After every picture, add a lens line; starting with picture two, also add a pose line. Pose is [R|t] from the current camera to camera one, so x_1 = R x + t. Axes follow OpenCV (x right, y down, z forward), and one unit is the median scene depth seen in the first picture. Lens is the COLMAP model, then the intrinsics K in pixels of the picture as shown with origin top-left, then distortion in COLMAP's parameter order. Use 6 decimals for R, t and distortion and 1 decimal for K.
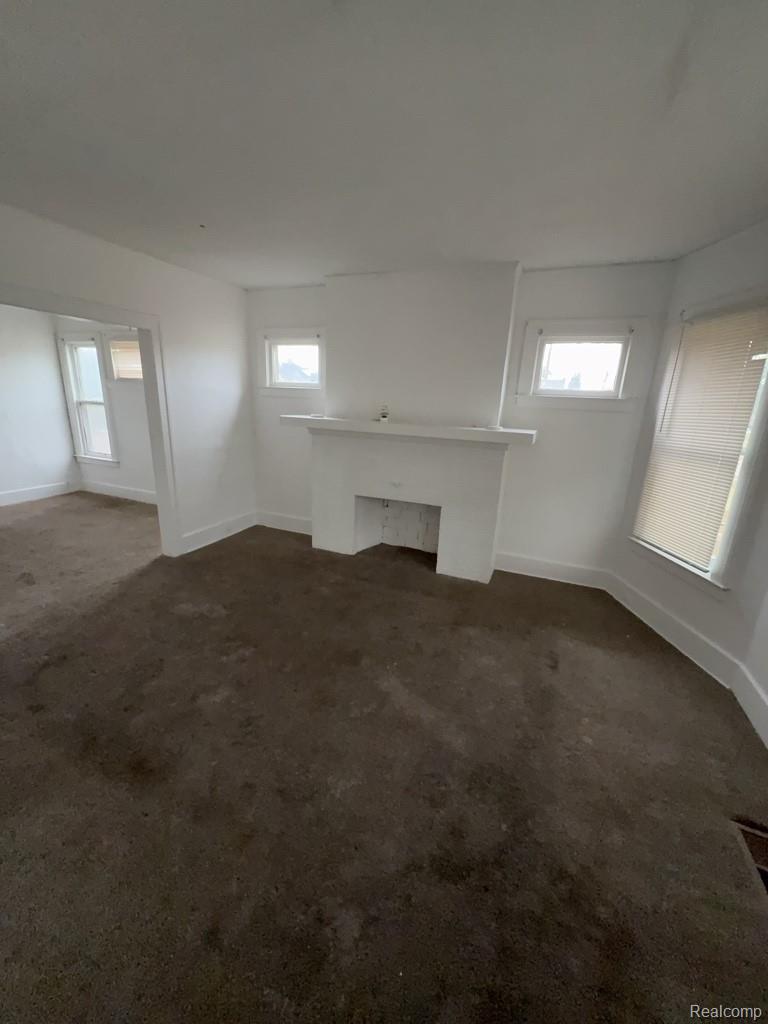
lens RADIAL K [[404.3, 0, 382.7], [0, 404.3, 512.7], [0, 0, 1]] dist [-0.002867, 0.000253]
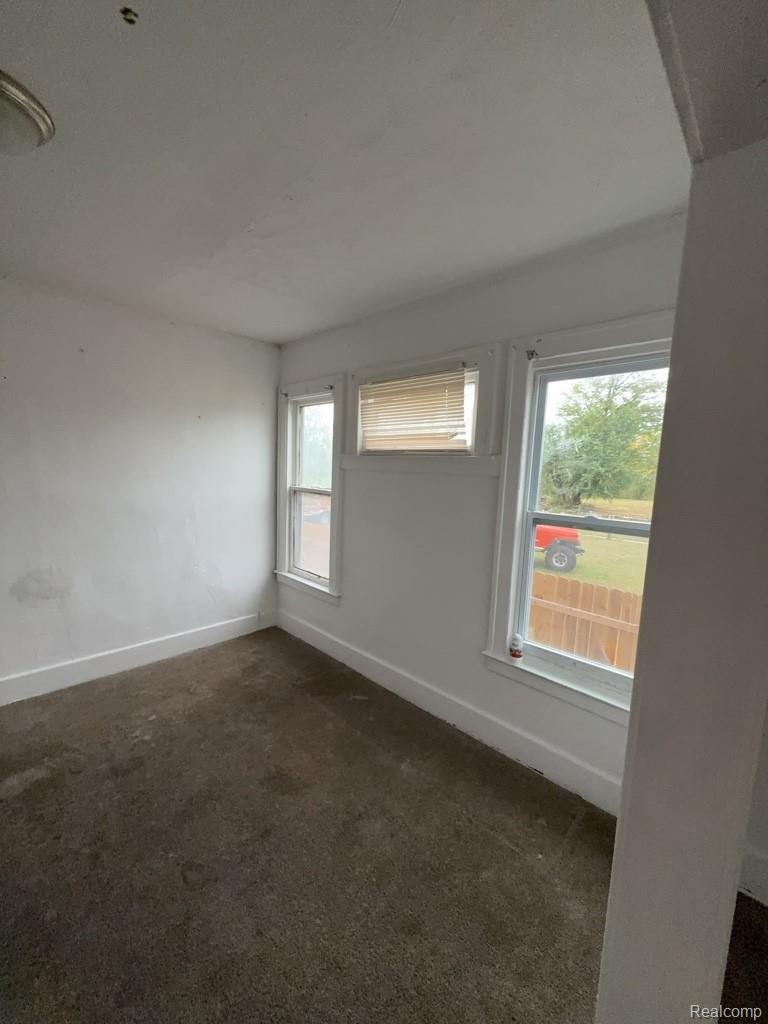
lens RADIAL K [[404.3, 0, 387.0], [0, 404.3, 513.0], [0, 0, 1]] dist [-0.002867, 0.000253]
pose [[0.933747, 0.035744, -0.356144, -0.402181], [-0.100663, 0.981066, -0.165456, -0.152879], [0.343486, 0.190345, 0.919666, 0.492772]]
